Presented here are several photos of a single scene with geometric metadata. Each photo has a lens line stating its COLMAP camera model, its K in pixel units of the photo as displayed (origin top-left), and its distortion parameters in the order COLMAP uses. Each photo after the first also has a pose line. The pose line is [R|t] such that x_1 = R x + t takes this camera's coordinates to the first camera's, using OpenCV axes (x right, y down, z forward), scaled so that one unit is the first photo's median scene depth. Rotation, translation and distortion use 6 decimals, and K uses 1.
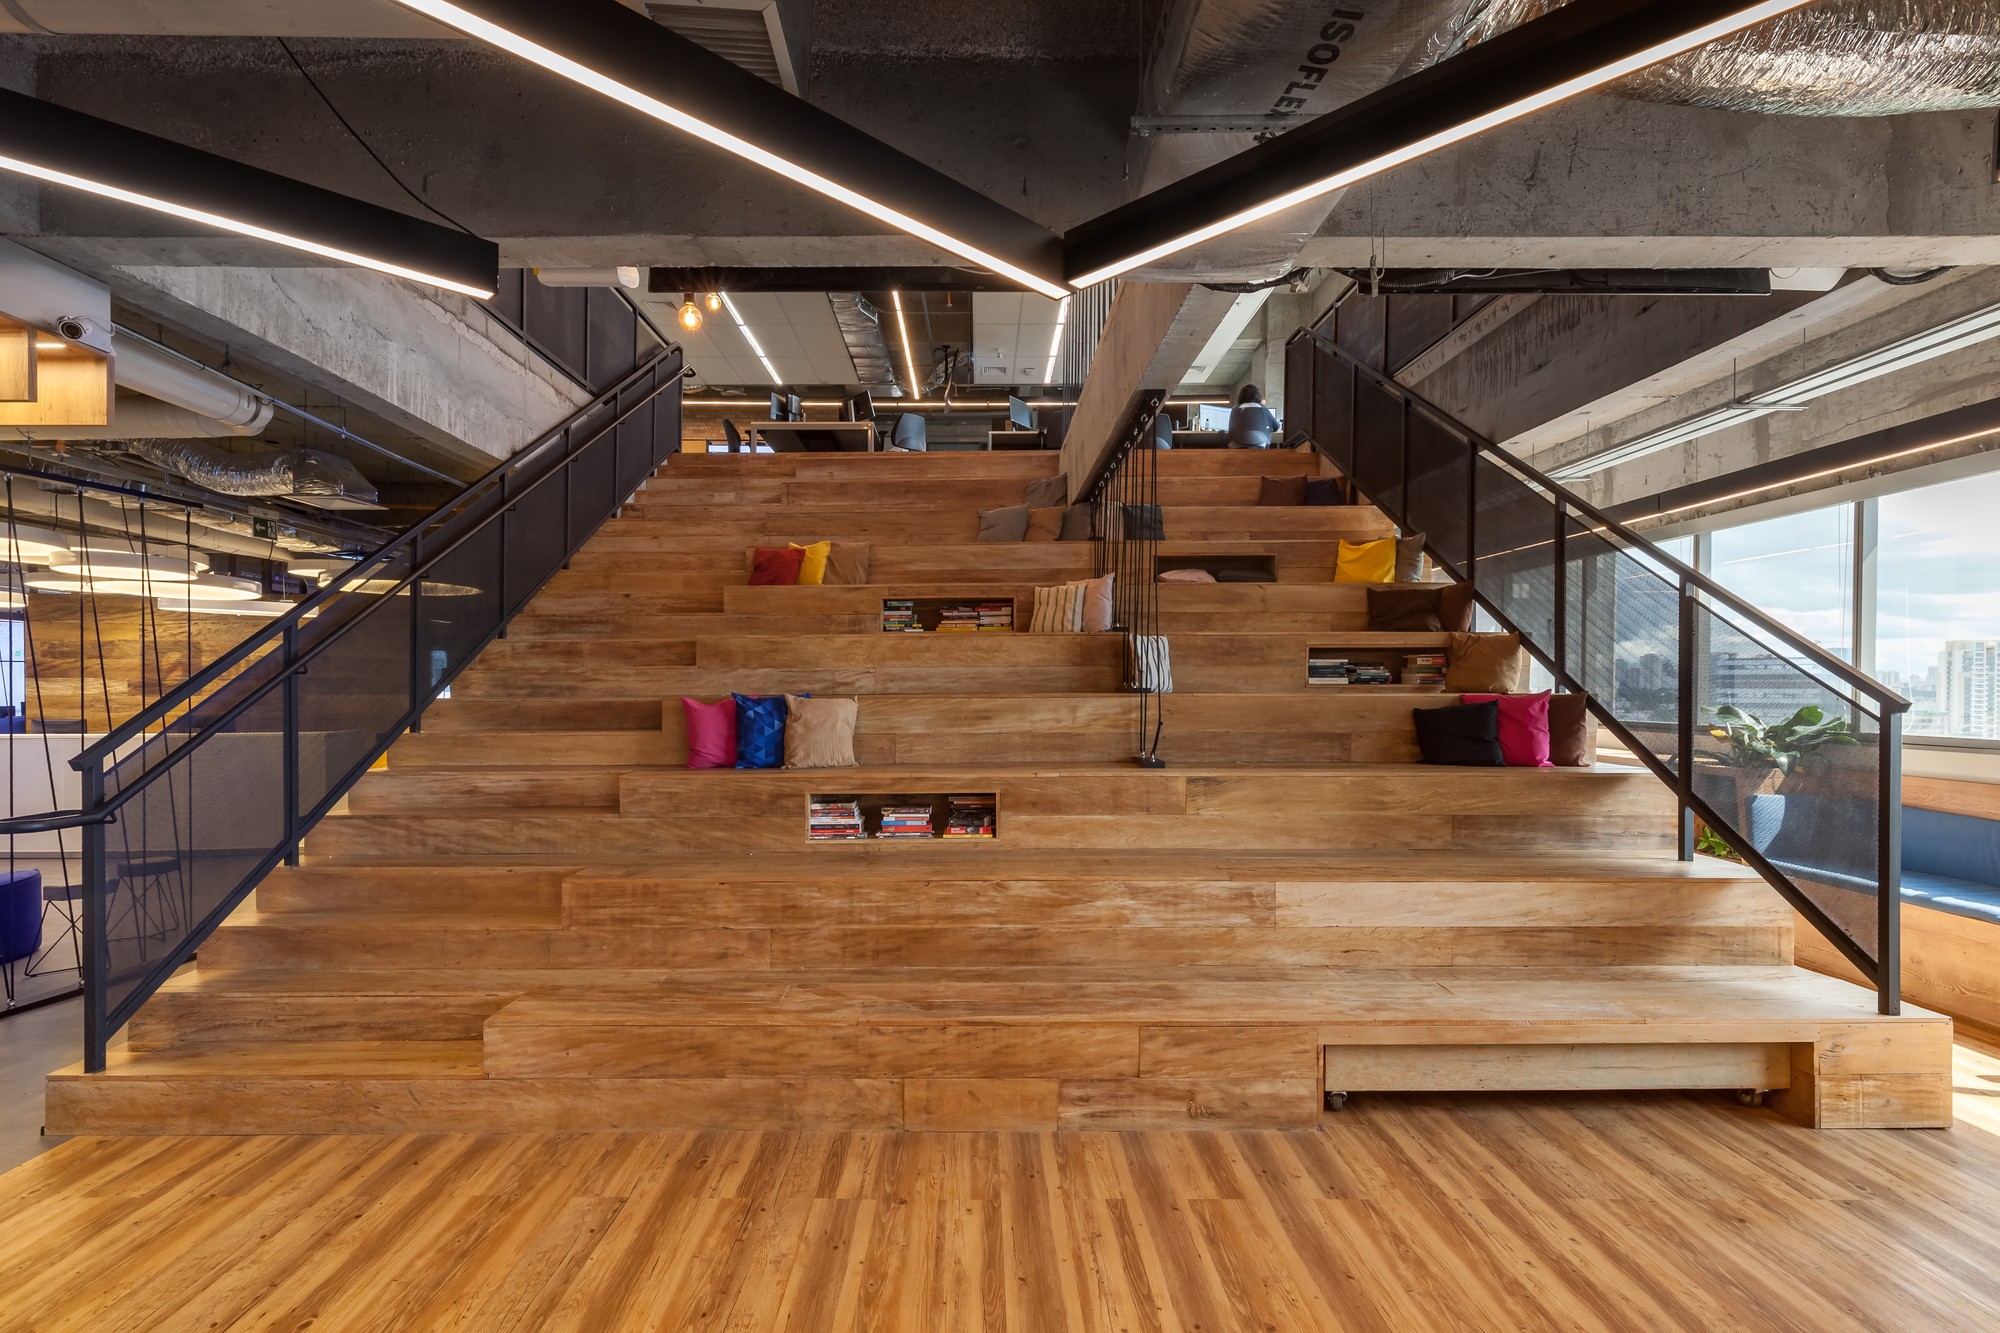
lens RADIAL K [[933.0, 0, 989.9], [0, 933.0, 693.8], [0, 0, 1]] dist [0.002530, -0.000603]
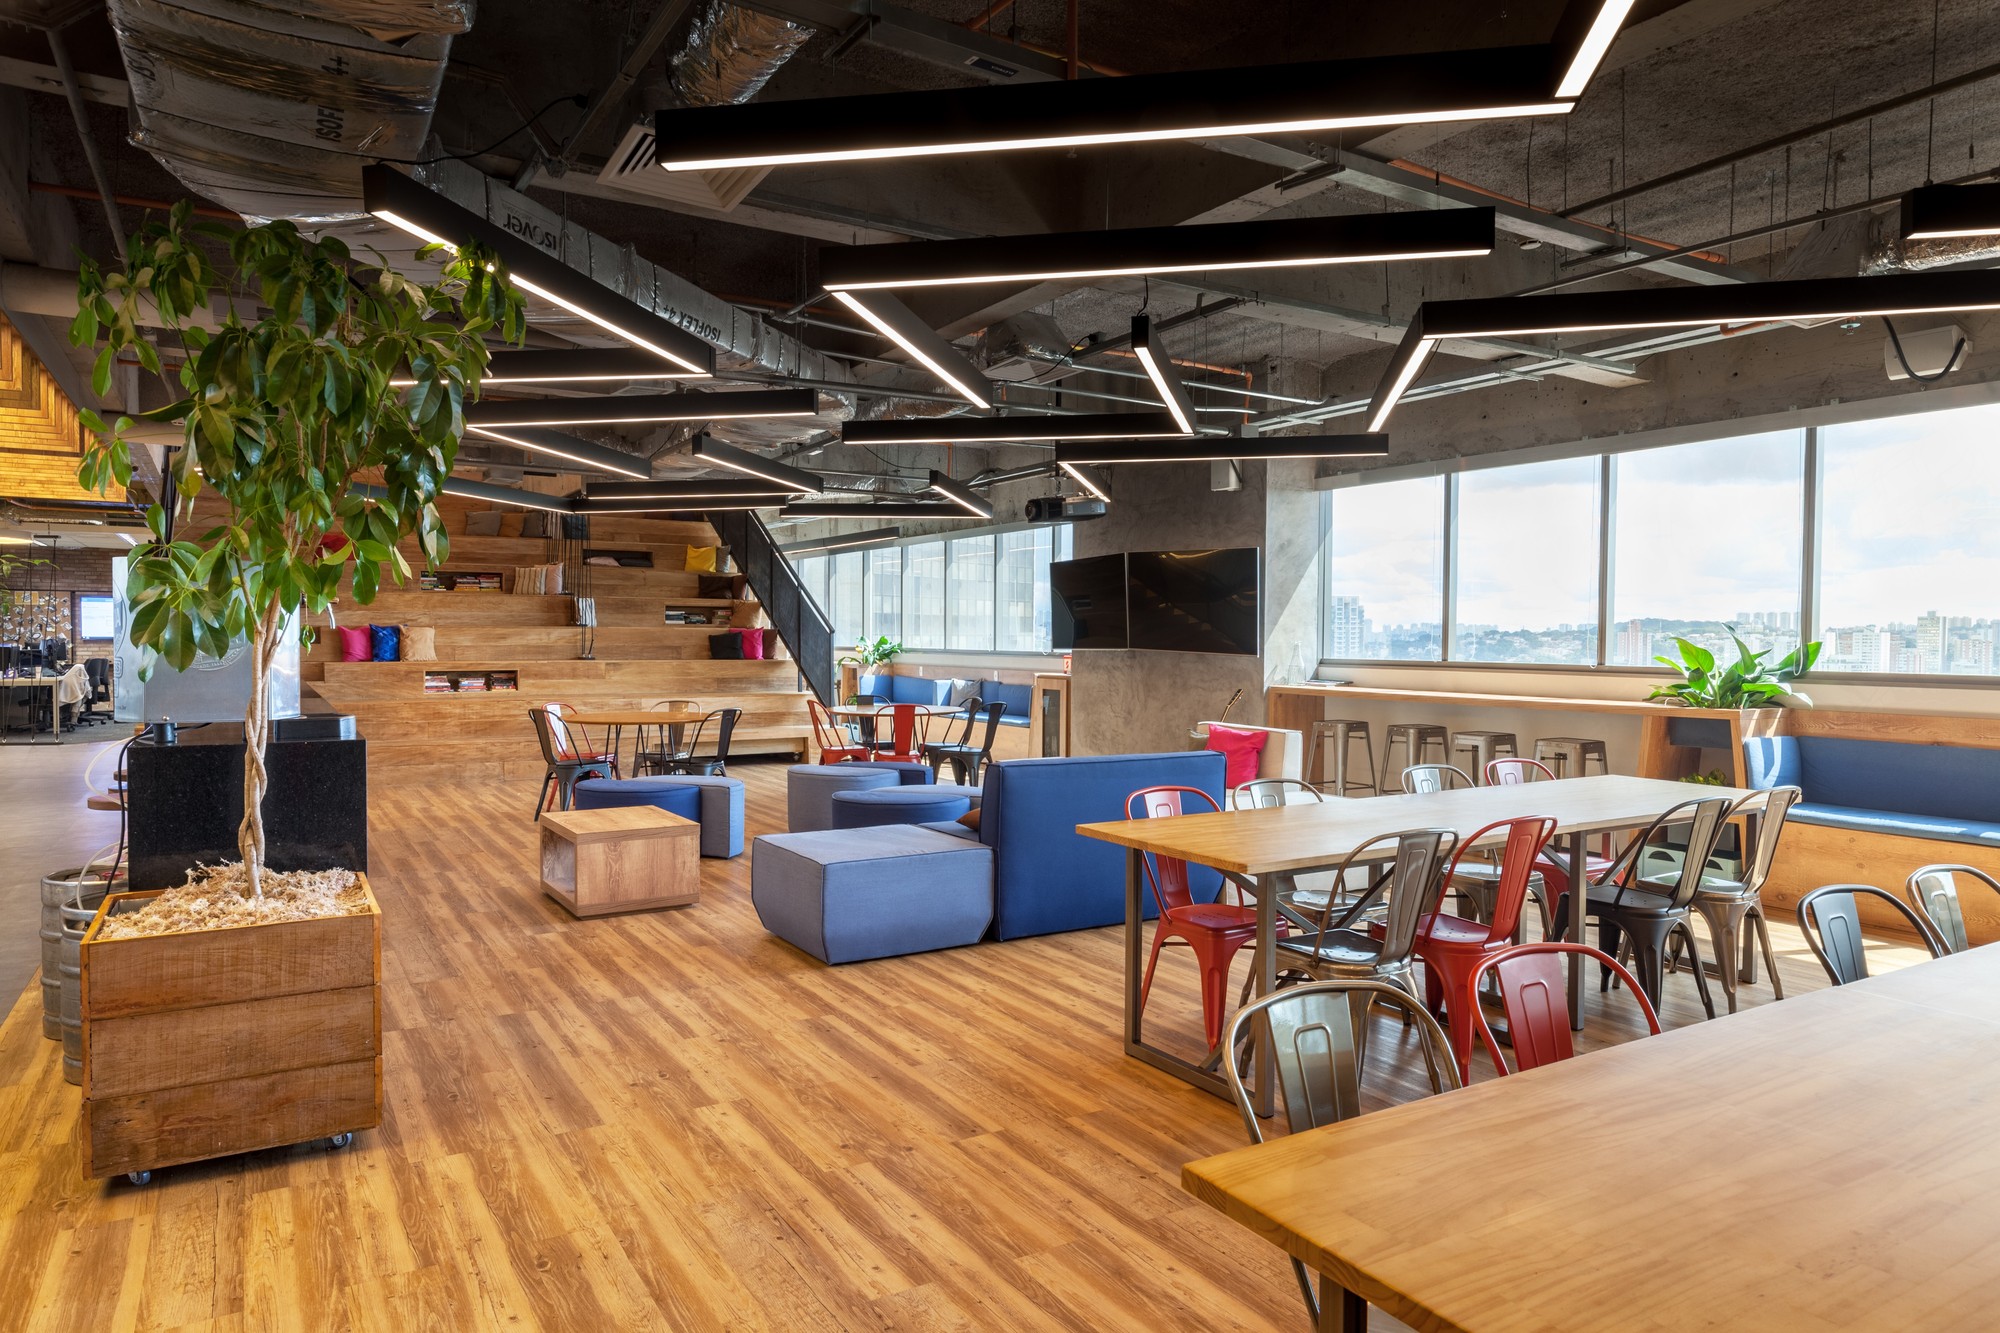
lens RADIAL K [[1214.8, 0, 1000.0], [0, 1214.8, 666.5], [0, 0, 1]] dist [0.002981, 0.000699]
pose [[0.858797, -0.005317, 0.512289, -0.460453], [-0.005450, 0.999795, 0.019512, 0.032595], [-0.512287, -0.019549, 0.858592, -1.951407]]
